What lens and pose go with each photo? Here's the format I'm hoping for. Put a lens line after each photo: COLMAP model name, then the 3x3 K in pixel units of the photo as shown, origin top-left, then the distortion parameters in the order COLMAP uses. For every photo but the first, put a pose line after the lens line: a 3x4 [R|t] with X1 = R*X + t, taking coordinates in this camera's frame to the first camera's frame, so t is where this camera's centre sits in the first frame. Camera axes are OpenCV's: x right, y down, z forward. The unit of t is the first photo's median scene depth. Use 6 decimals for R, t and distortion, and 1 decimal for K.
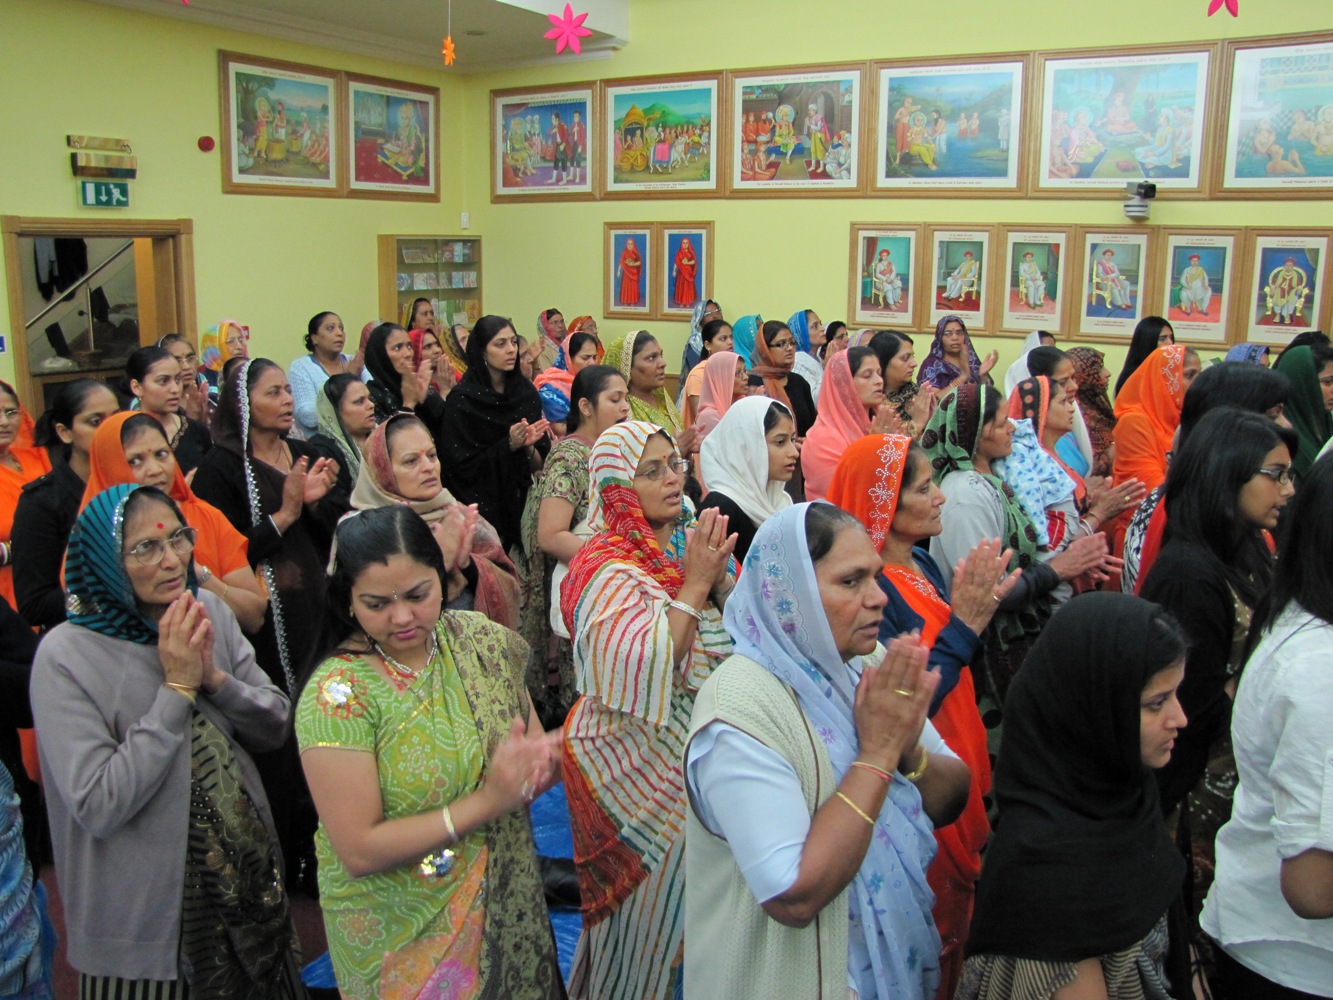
lens RADIAL K [[1133.3, 0, 666.5], [0, 1133.3, 500.0], [0, 0, 1]] dist [-0.166666, 0.166512]
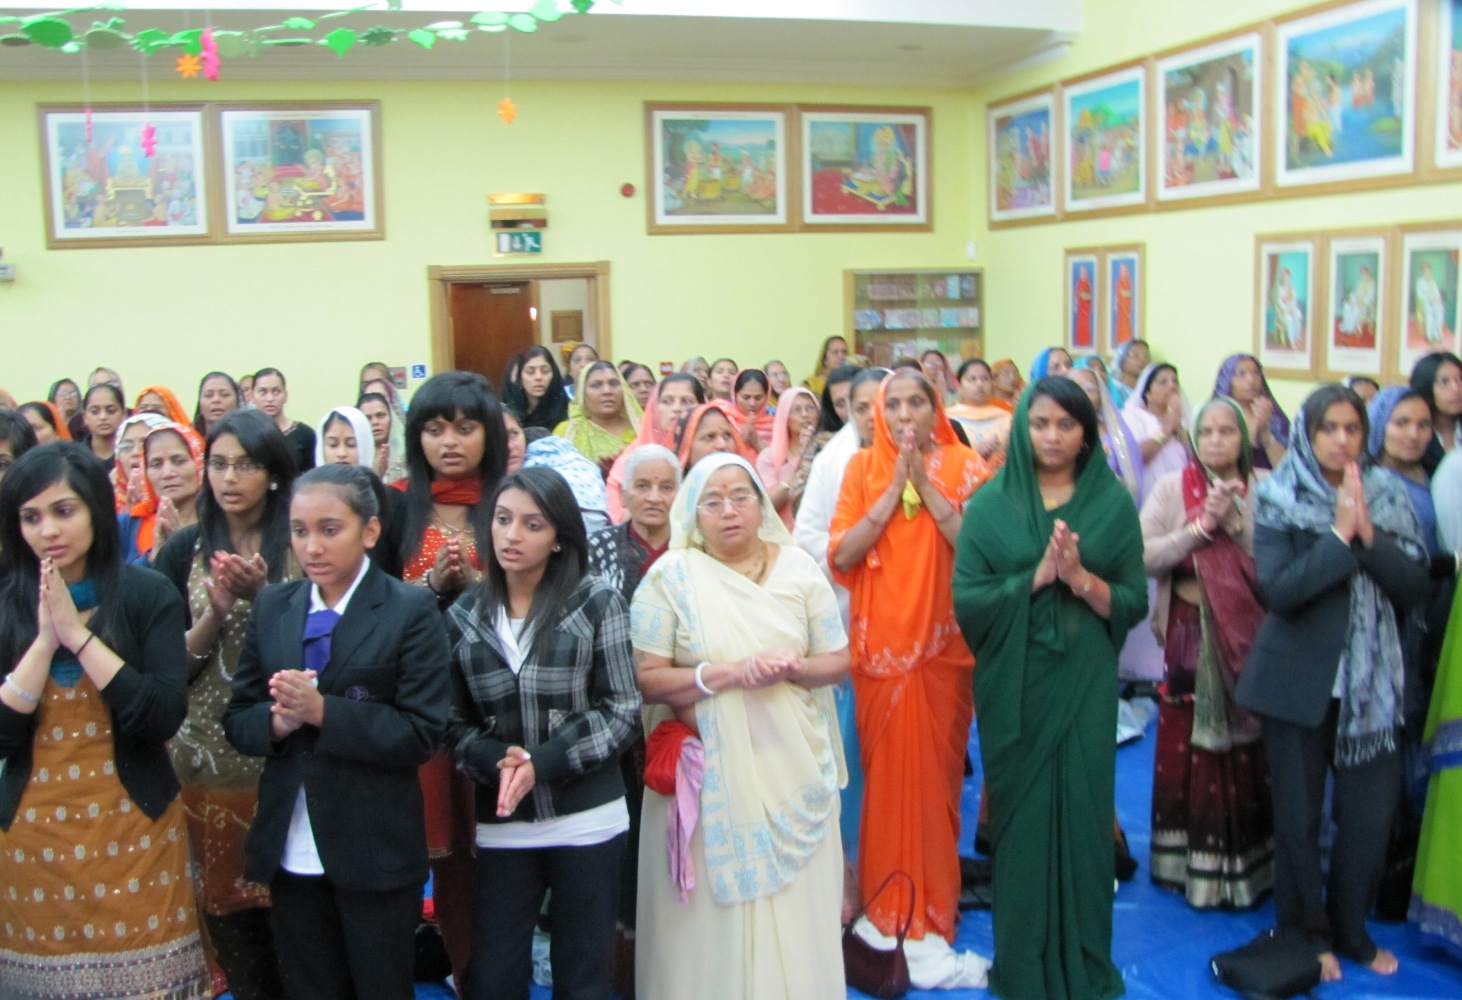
lens RADIAL K [[1457.9, 0, 733.0], [0, 1457.9, 463.8], [0, 0, 1]] dist [-0.183455, 0.278978]
pose [[0.718786, 0.052526, -0.693245, 0.596224], [-0.121986, 0.991201, -0.051379, -0.003985], [0.684446, 0.121497, 0.718869, 0.092411]]
